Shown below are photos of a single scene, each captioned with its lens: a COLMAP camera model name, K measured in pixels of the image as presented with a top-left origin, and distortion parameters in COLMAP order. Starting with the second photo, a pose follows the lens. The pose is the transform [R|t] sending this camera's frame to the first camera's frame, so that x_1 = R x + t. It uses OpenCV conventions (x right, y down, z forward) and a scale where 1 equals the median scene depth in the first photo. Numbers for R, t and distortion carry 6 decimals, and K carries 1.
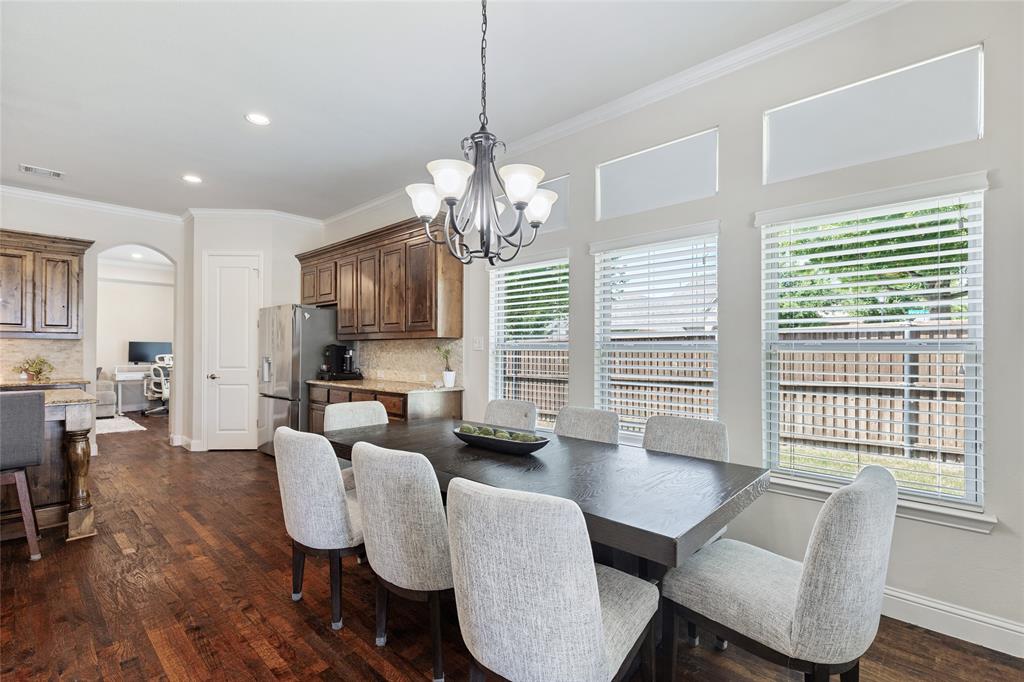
lens RADIAL K [[458.2, 0, 509.6], [0, 458.2, 345.9], [0, 0, 1]] dist [0.002753, 0.000442]
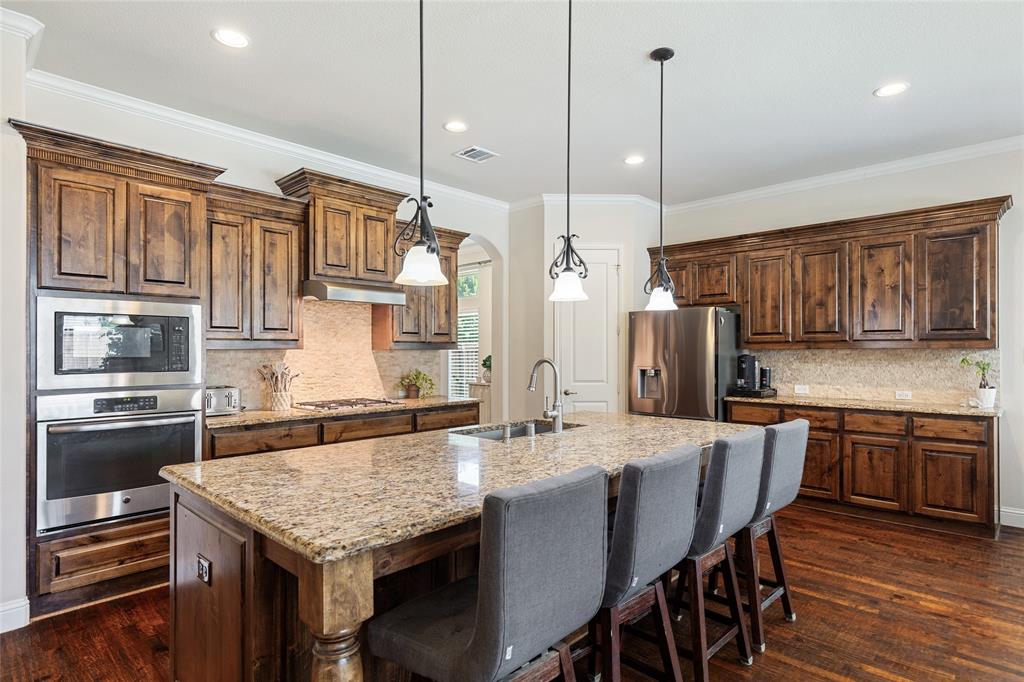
lens RADIAL K [[541.1, 0, 511.2], [0, 541.1, 349.5], [0, 0, 1]] dist [0.001040, 0.000132]
pose [[0.999746, -0.003617, -0.022240, -0.843595], [0.003682, 0.999989, 0.002842, -0.018288], [0.022230, -0.002923, 0.999749, -0.001095]]
